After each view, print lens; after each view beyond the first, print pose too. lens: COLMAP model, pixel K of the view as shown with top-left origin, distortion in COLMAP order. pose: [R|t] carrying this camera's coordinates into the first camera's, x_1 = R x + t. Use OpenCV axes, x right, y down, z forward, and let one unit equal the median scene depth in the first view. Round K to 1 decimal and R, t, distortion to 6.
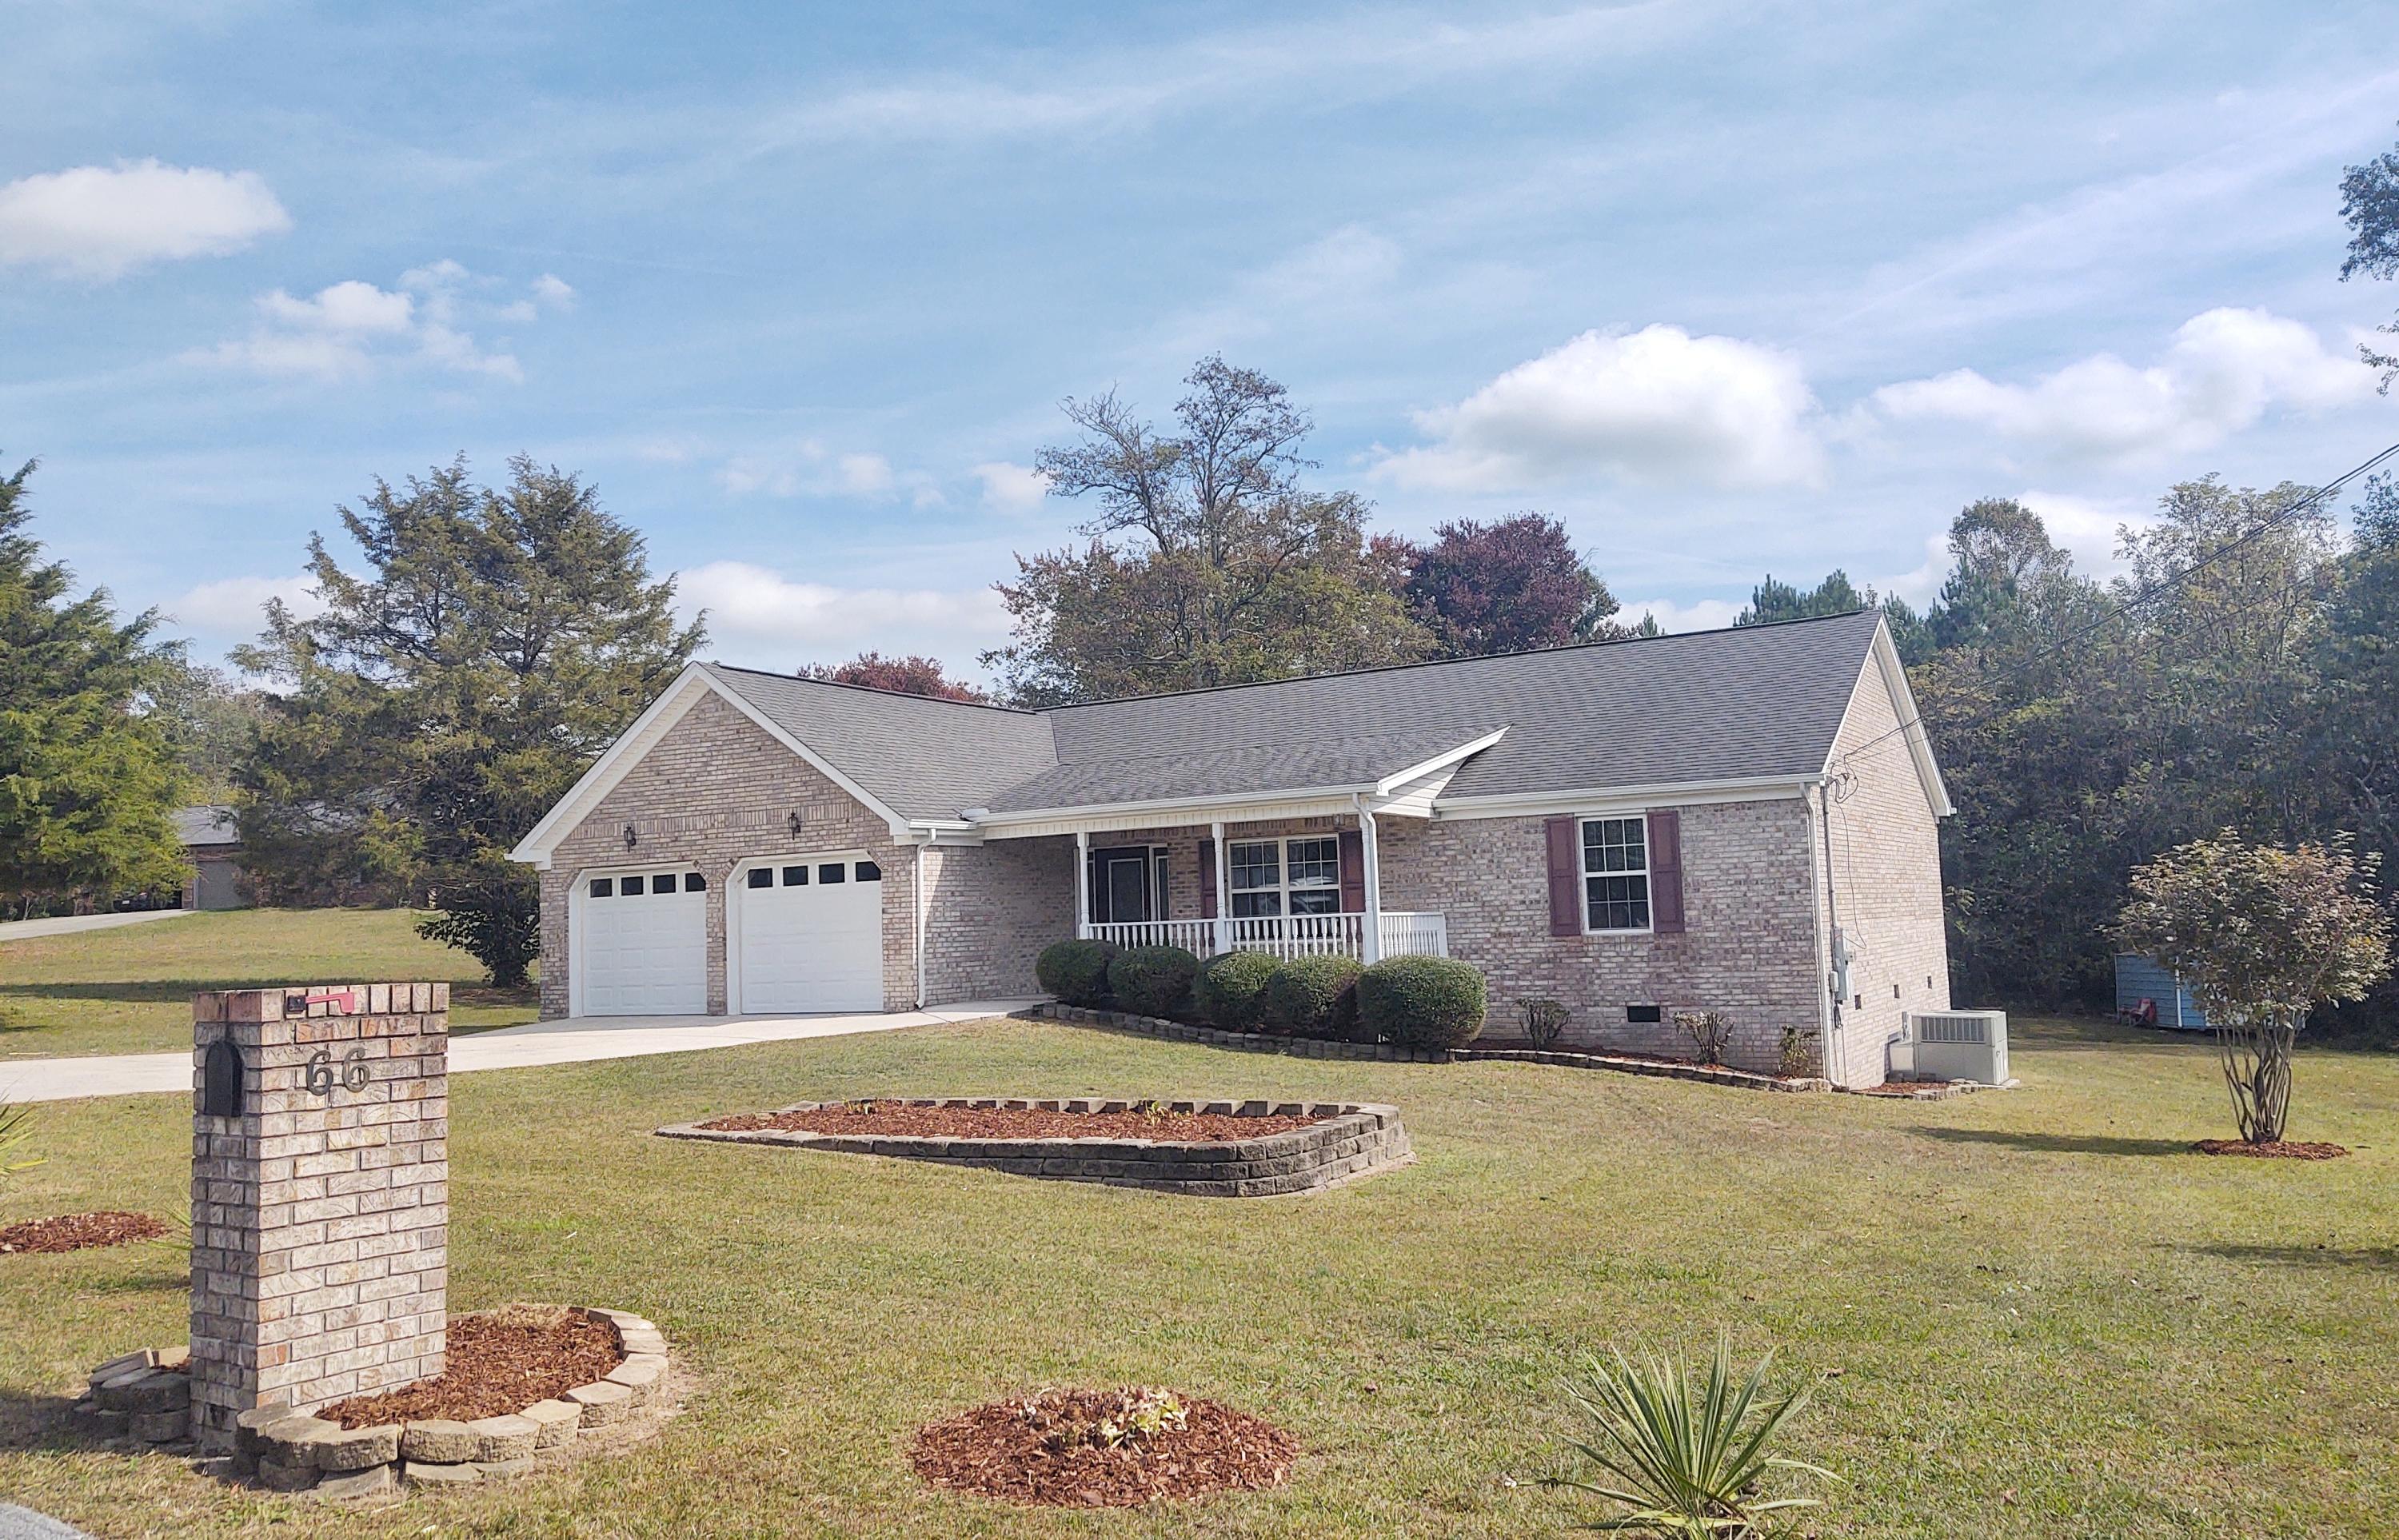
lens RADIAL K [[1842.6, 0, 1198.7], [0, 1842.6, 754.2], [0, 0, 1]] dist [0.099604, -0.195166]
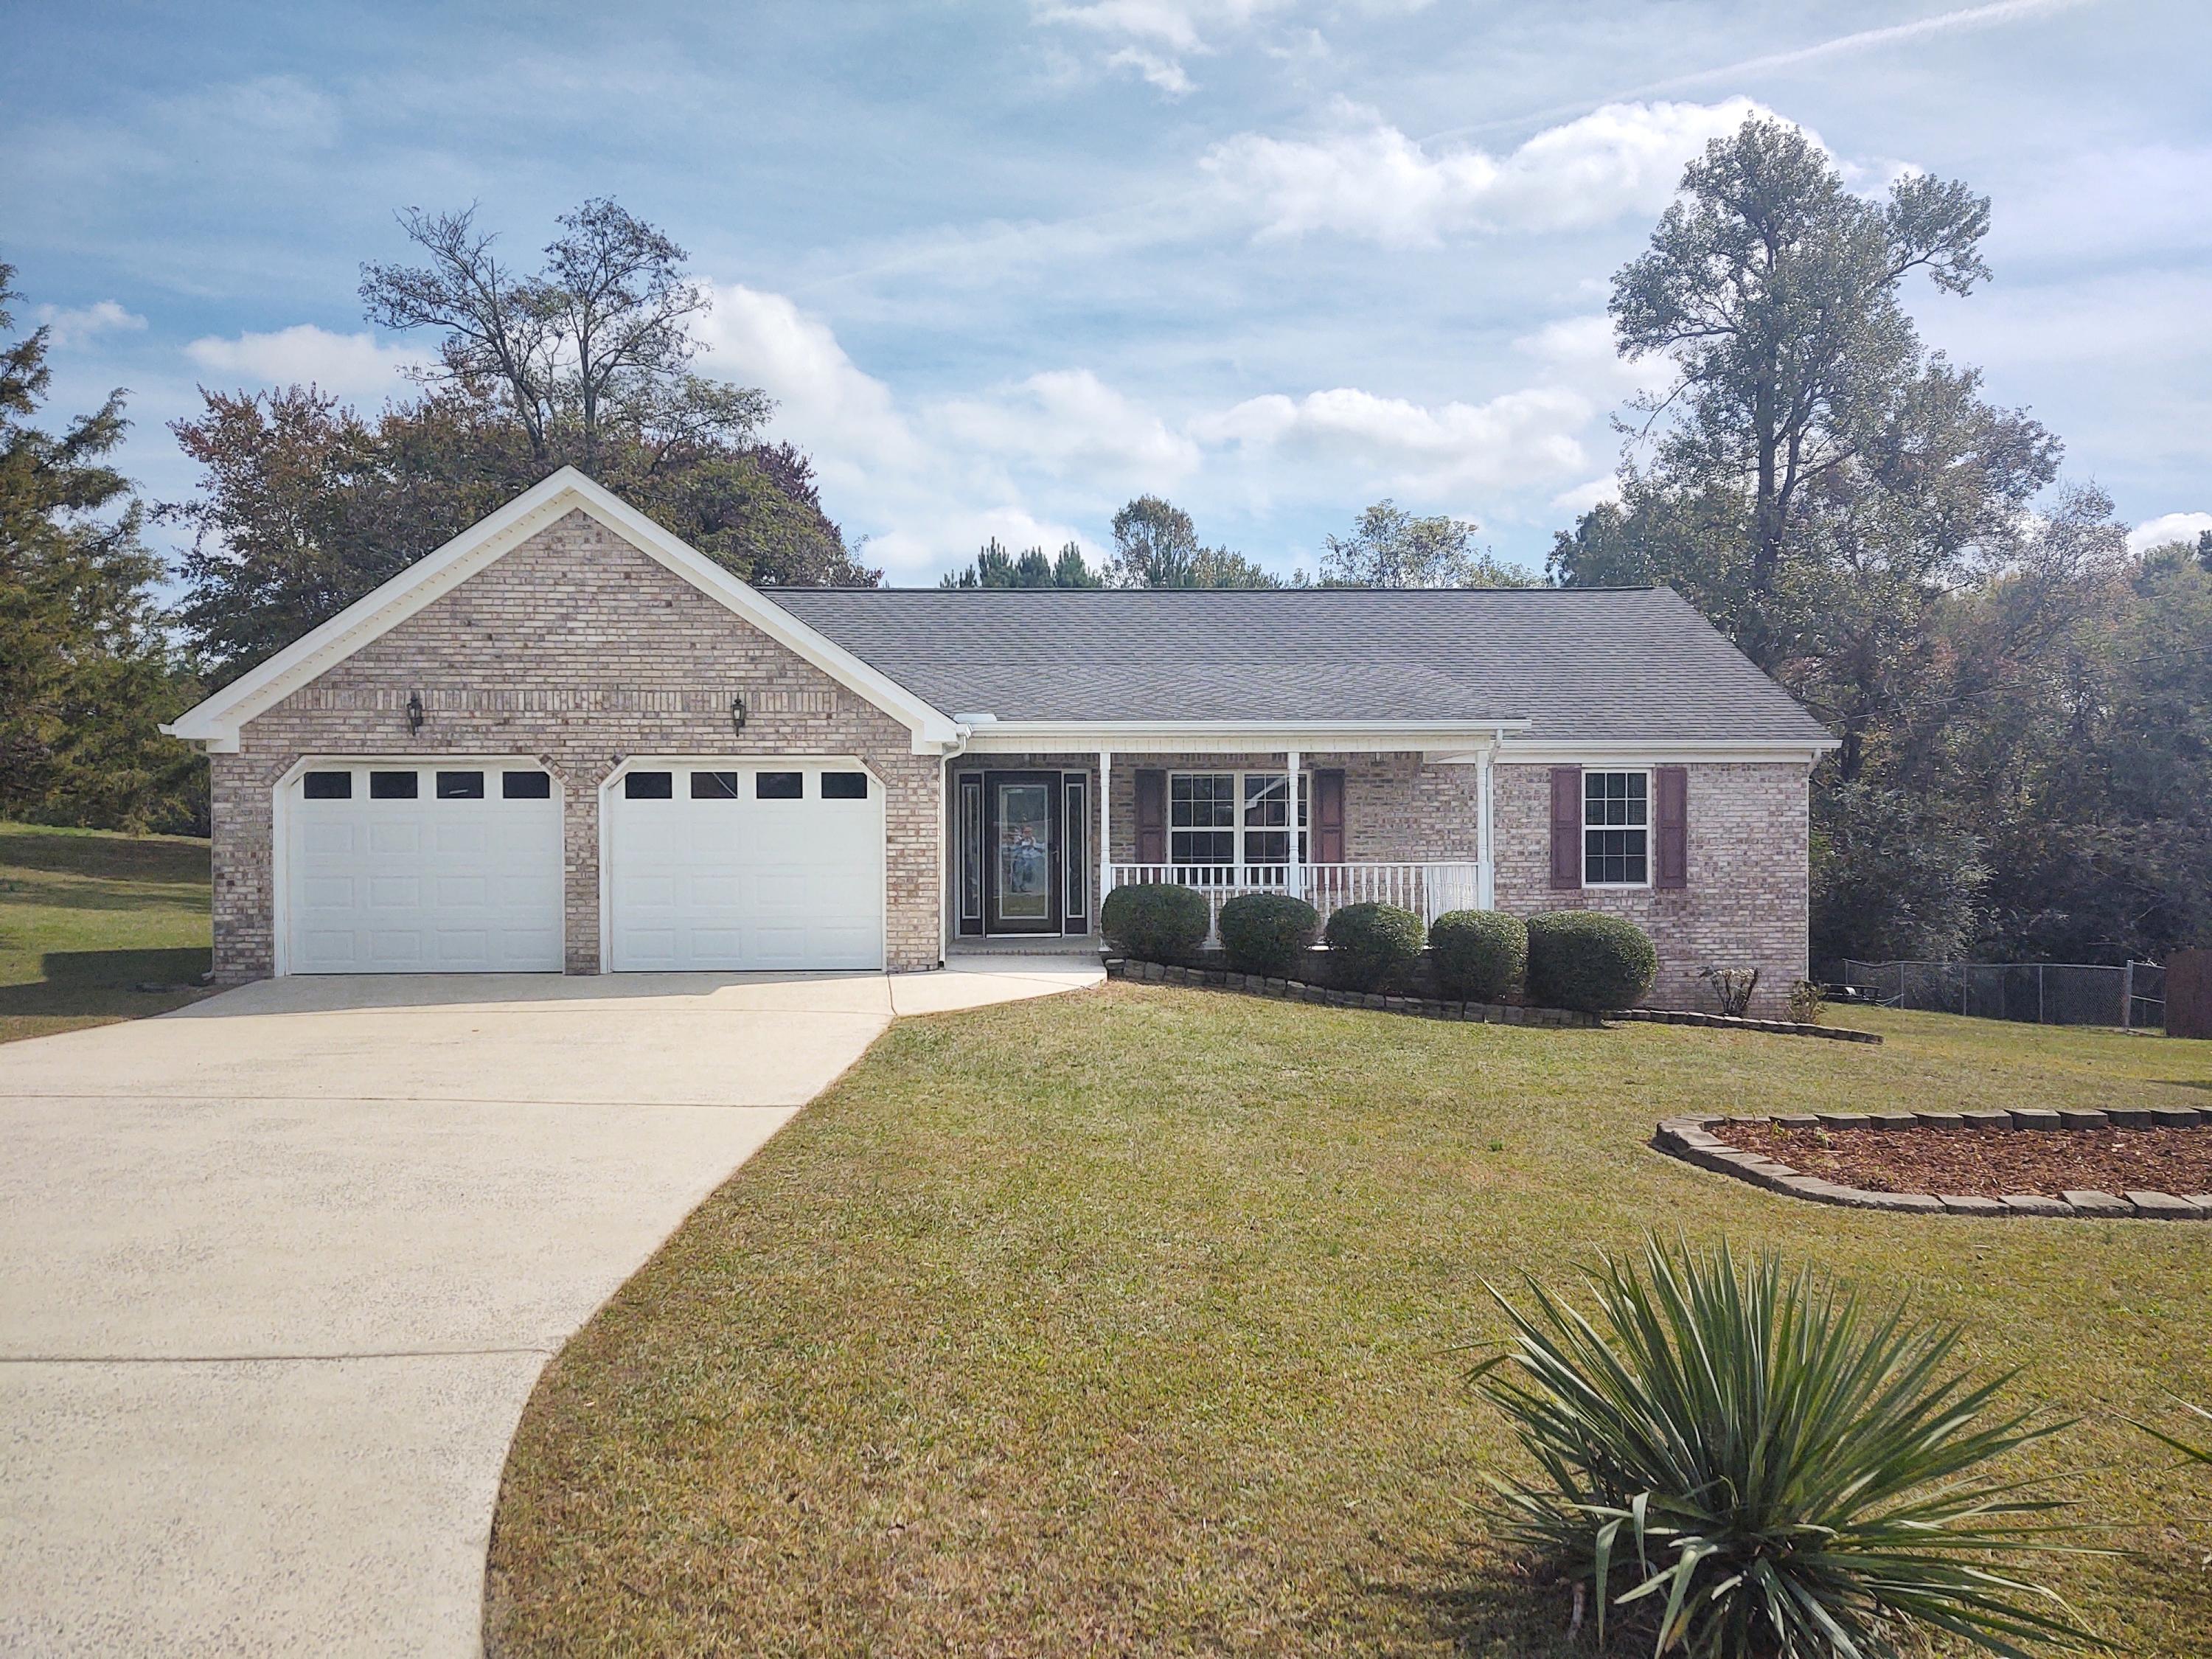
lens RADIAL K [[1697.2, 0, 1111.1], [0, 1697.2, 865.1], [0, 0, 1]] dist [0.064202, -0.096696]
pose [[0.835431, 0.025460, 0.549006, -0.460144], [-0.078731, 0.994168, 0.073702, 0.035632], [-0.543928, -0.104796, 0.832563, 0.357261]]
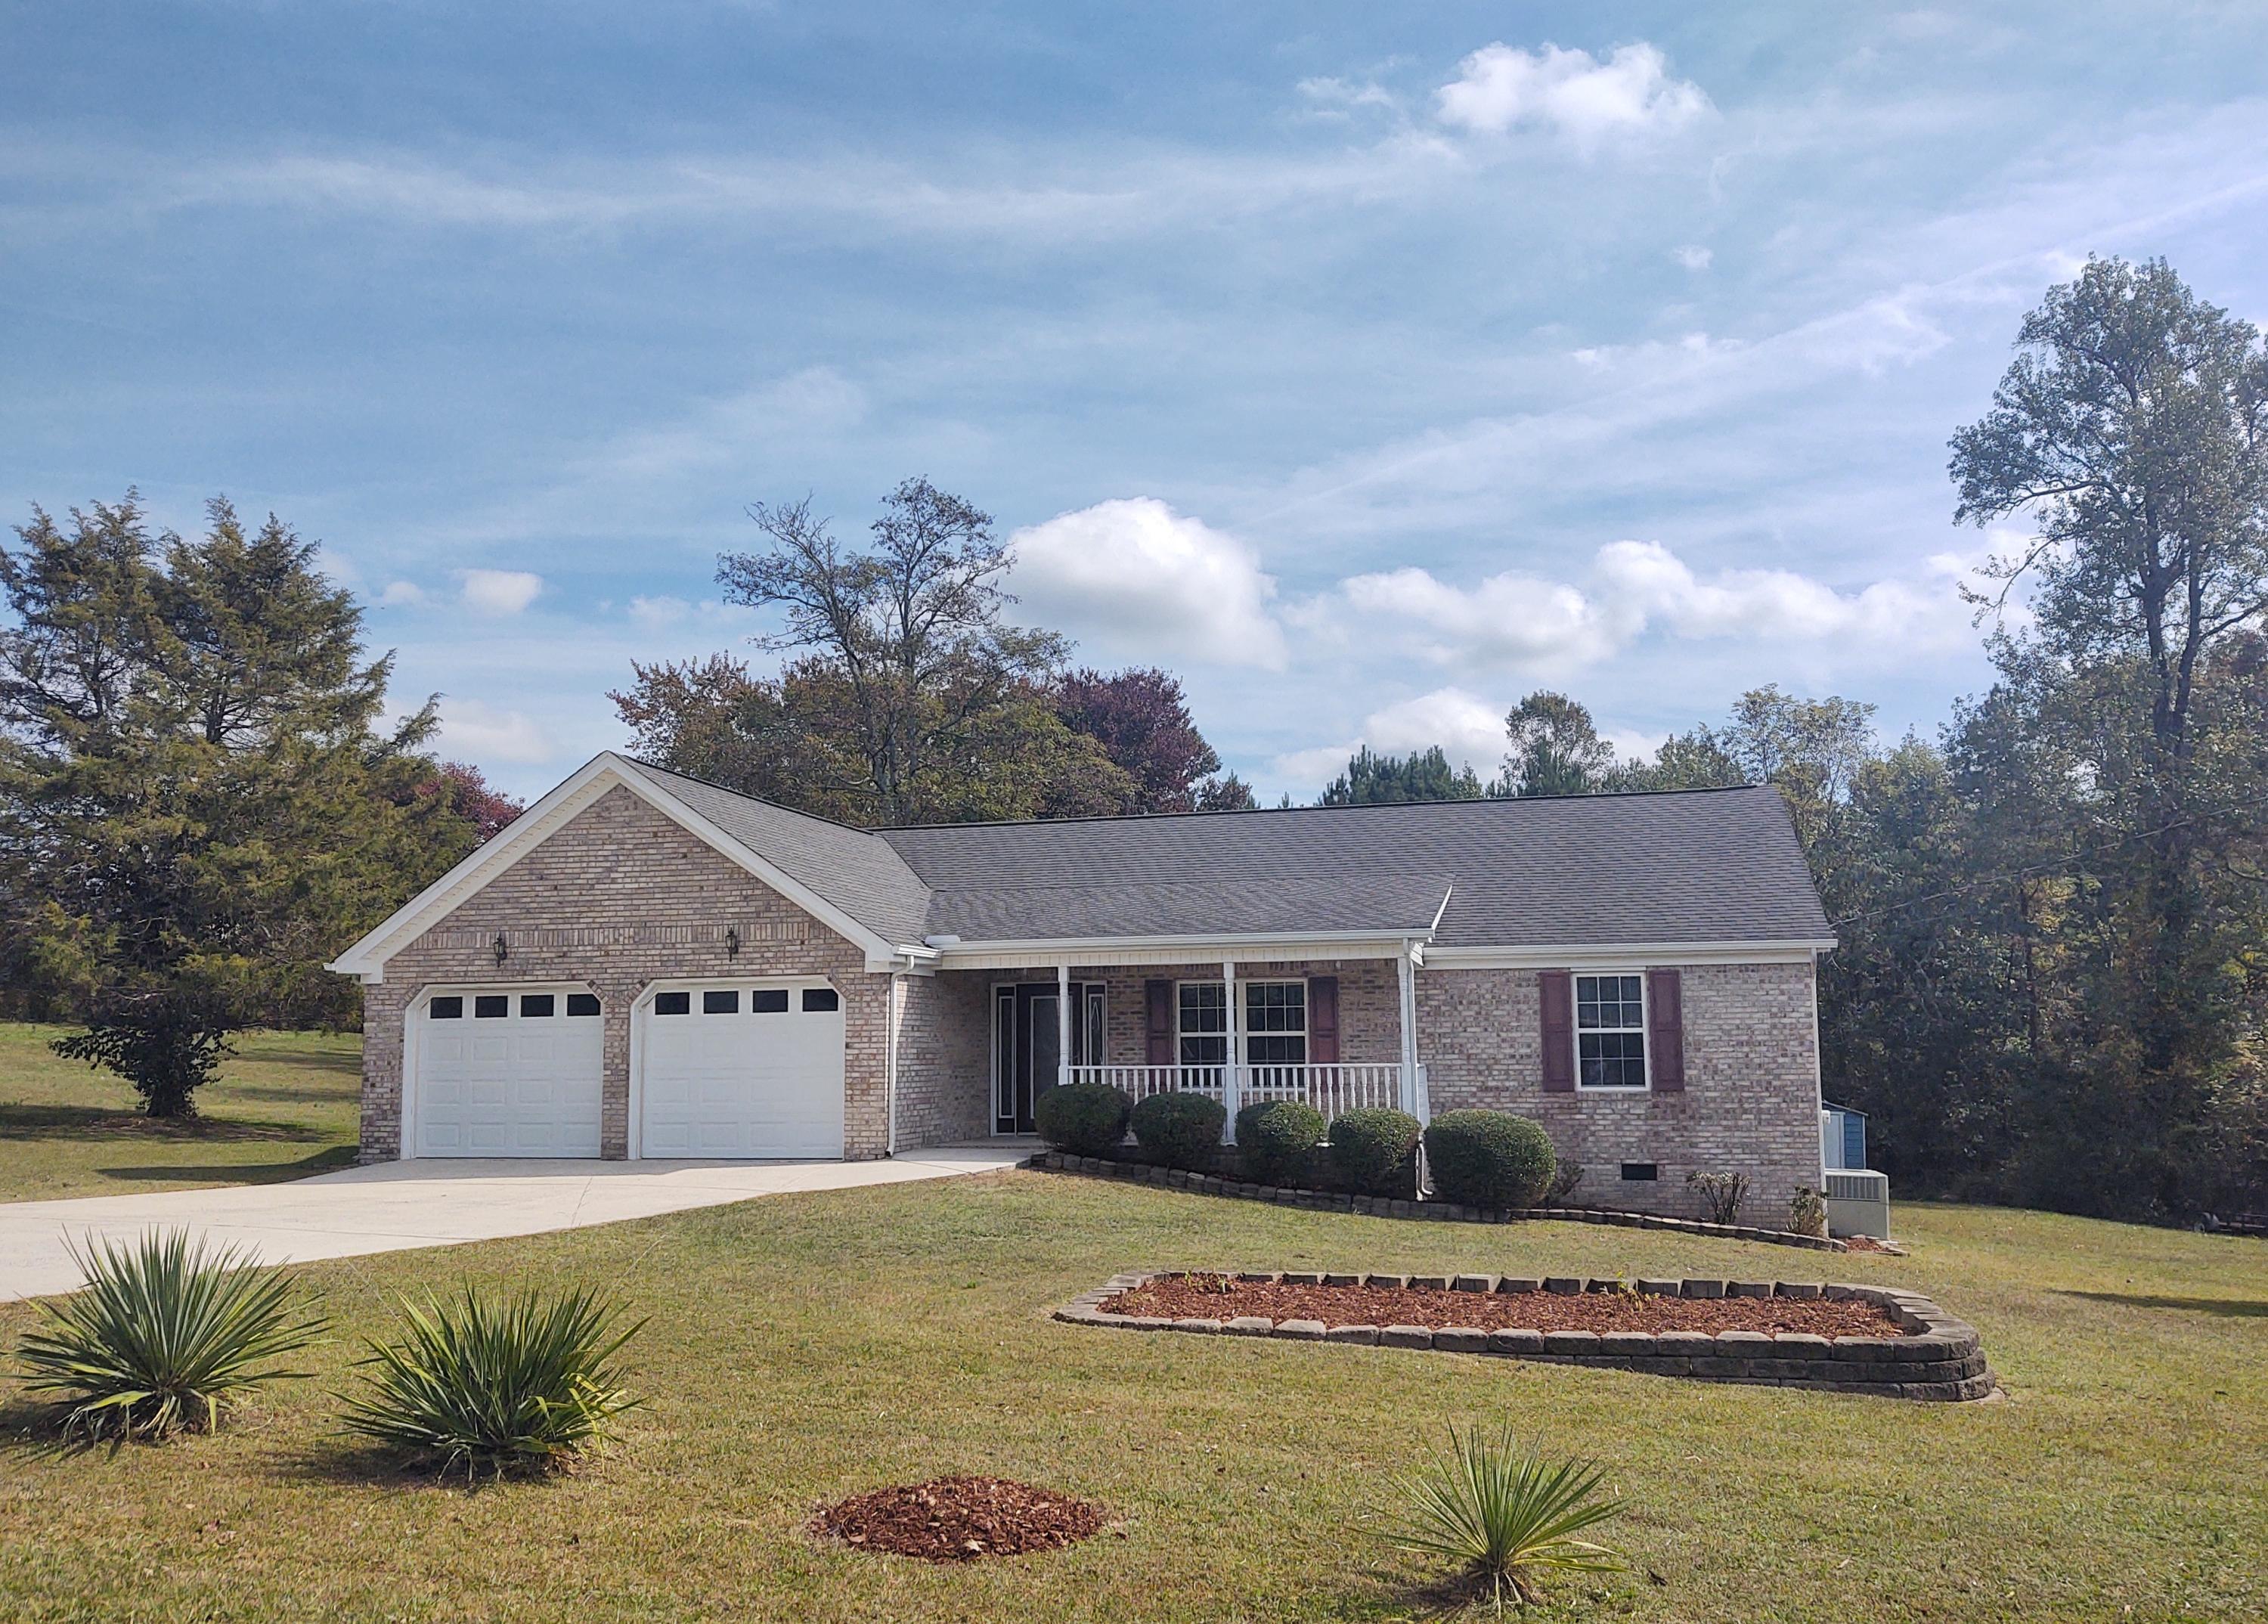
lens RADIAL K [[1825.9, 0, 1130.4], [0, 1825.9, 862.0], [0, 0, 1]] dist [0.101847, -0.260905]
pose [[0.960926, 0.056876, 0.270898, -0.274157], [-0.051399, 0.998306, -0.027278, 0.013082], [-0.271991, 0.012288, 0.962221, 0.107346]]
